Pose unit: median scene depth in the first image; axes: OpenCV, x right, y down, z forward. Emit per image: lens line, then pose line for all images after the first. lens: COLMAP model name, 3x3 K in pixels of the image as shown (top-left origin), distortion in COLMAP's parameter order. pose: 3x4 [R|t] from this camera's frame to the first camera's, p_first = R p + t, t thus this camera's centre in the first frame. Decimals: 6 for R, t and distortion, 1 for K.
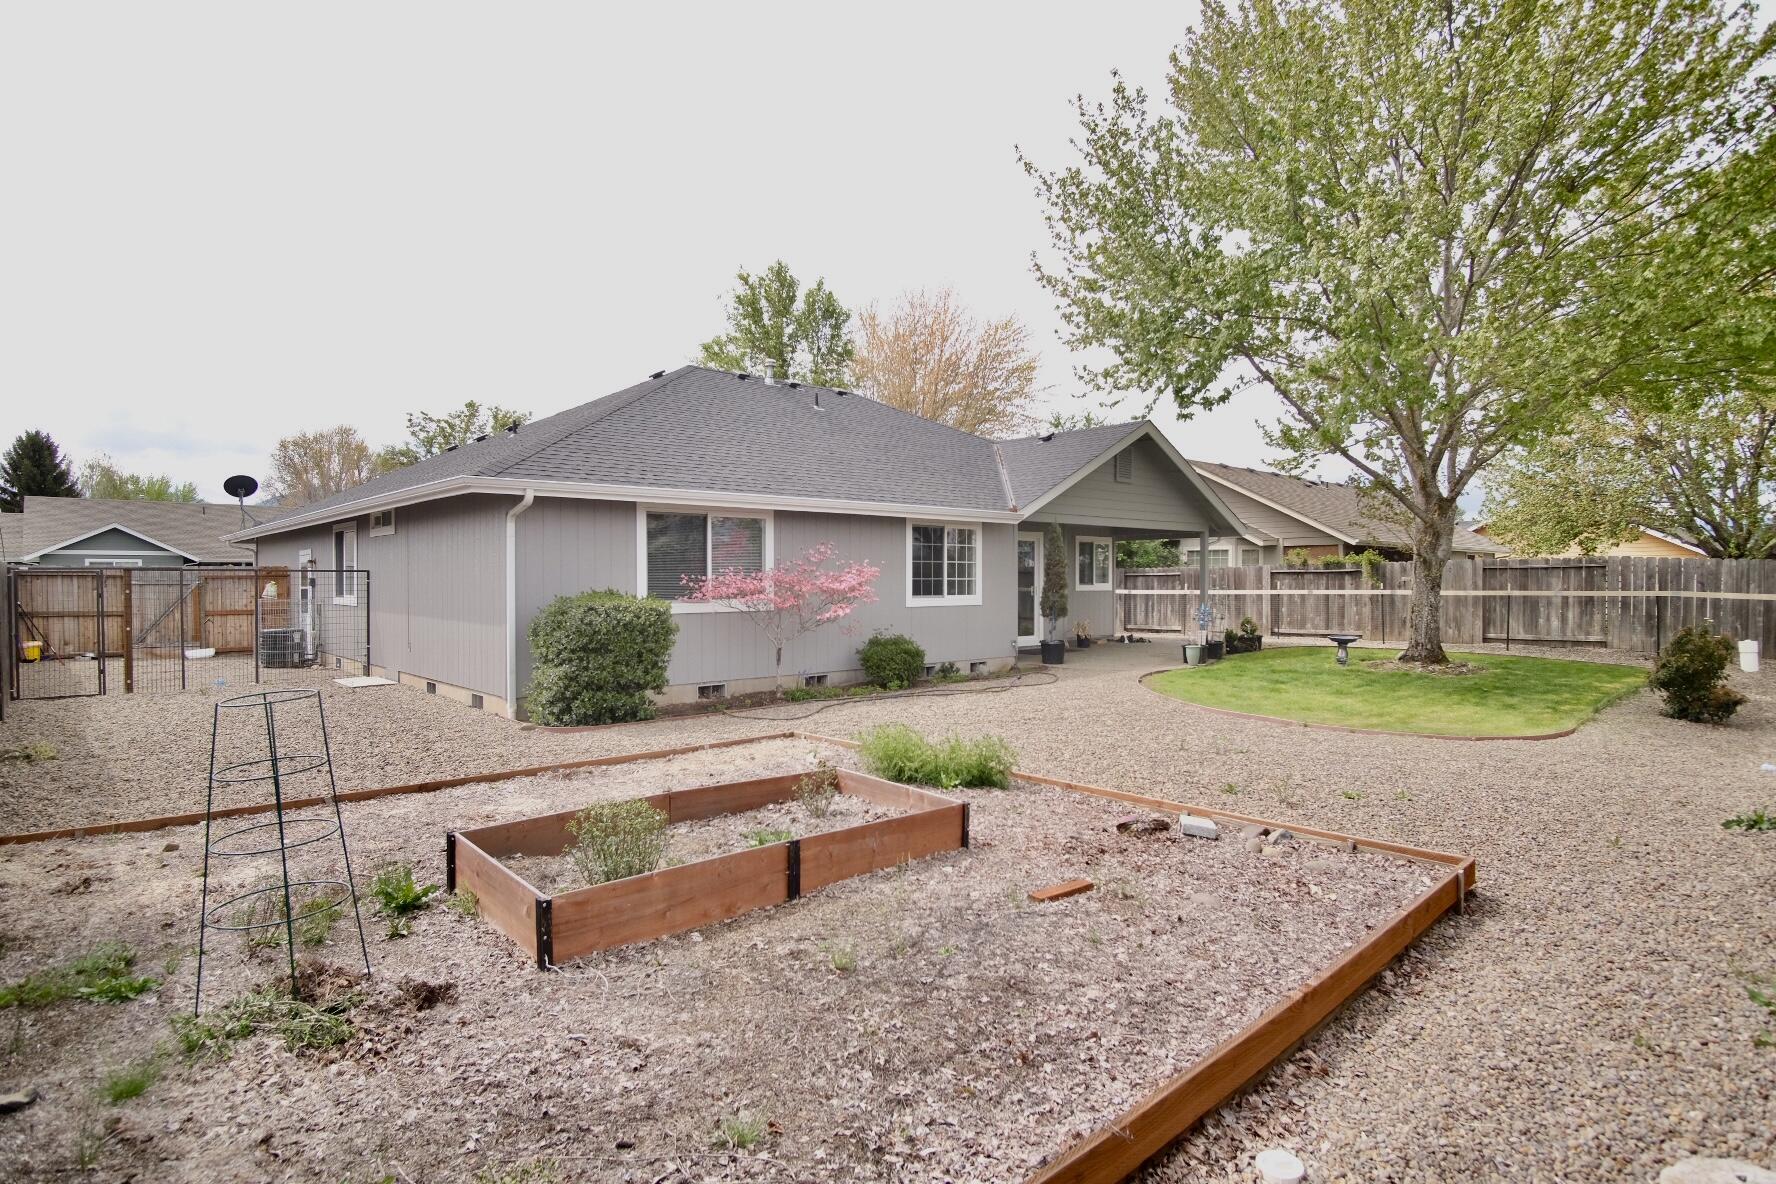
lens RADIAL K [[943.7, 0, 888.0], [0, 943.7, 592.4], [0, 0, 1]] dist [-0.029235, 0.003313]
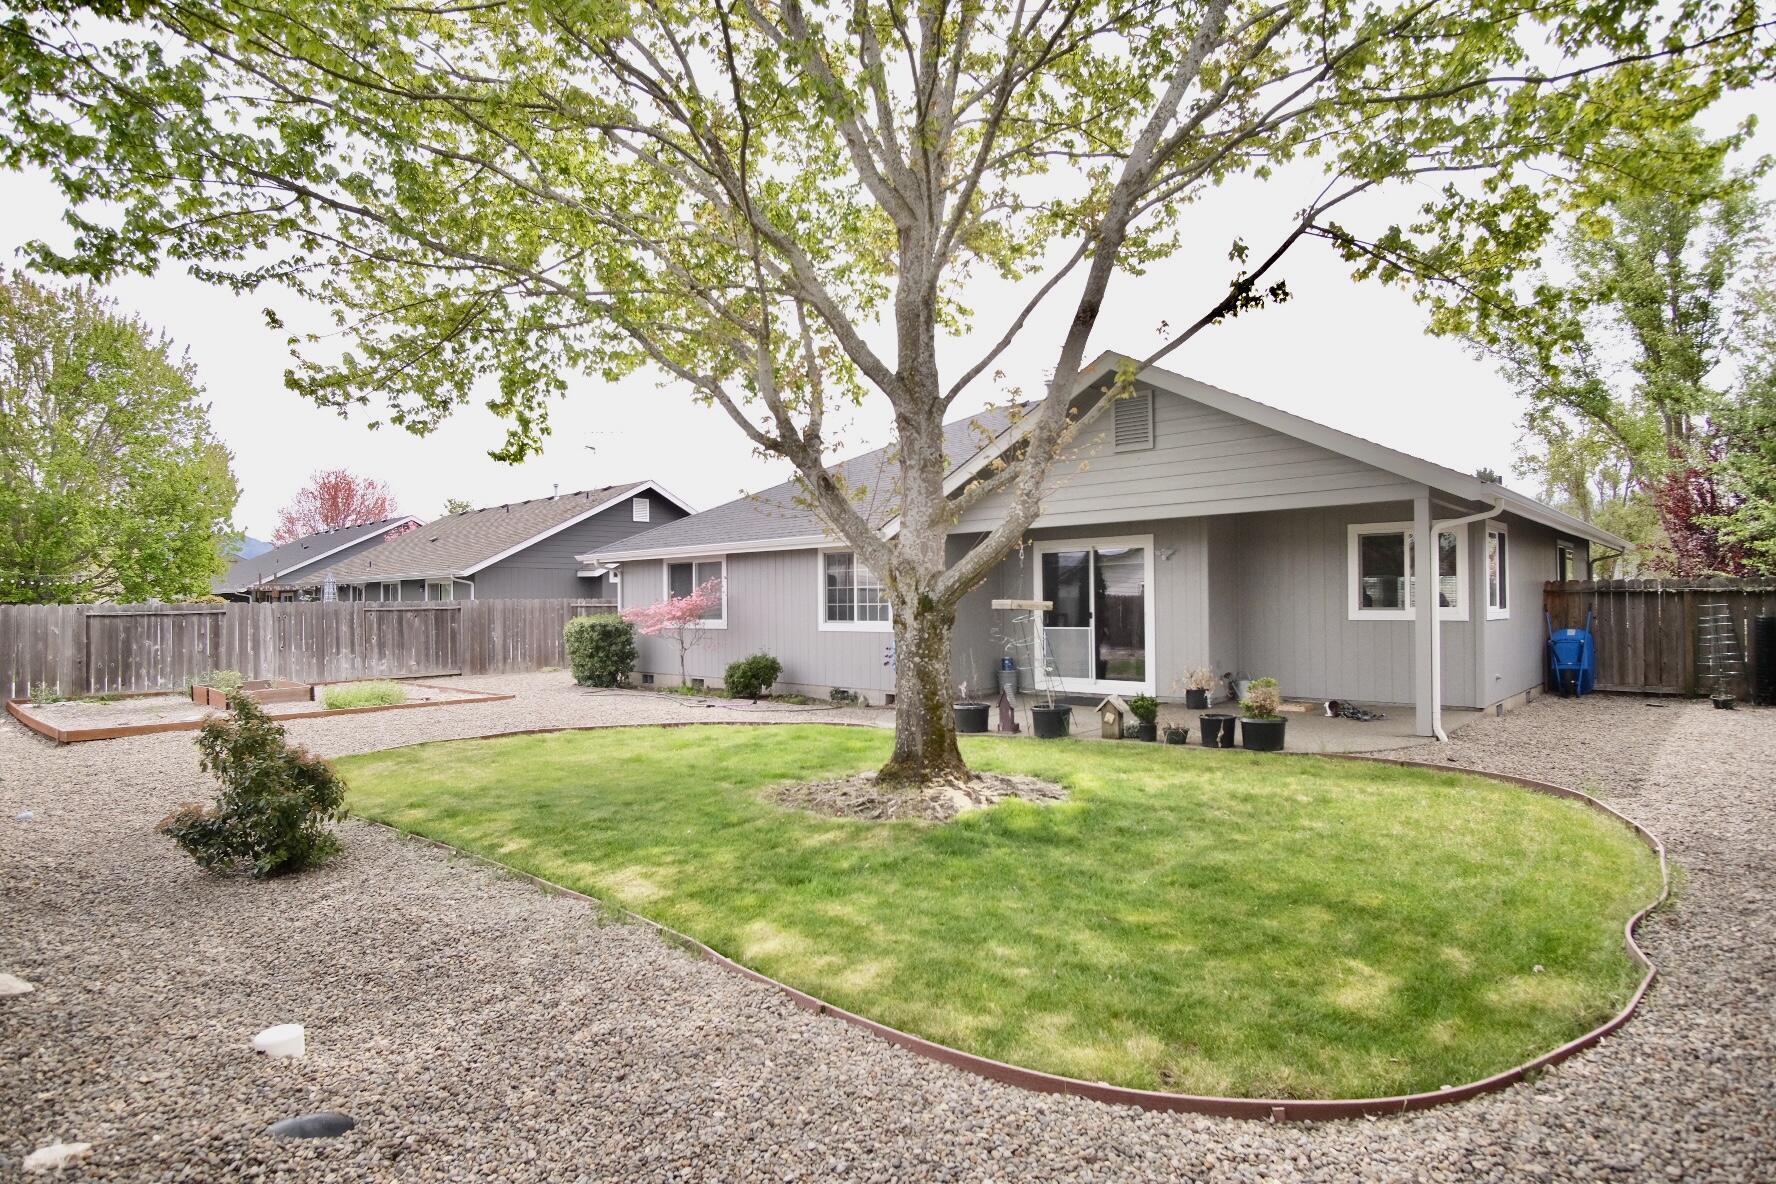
lens RADIAL K [[943.7, 0, 888.1], [0, 943.7, 590.6], [0, 0, 1]] dist [-0.029235, 0.003313]
pose [[0.064543, -0.004436, -0.997905, 1.071022], [0.001791, 0.999989, -0.004330, -0.024719], [0.997913, -0.001507, 0.064550, 0.994496]]
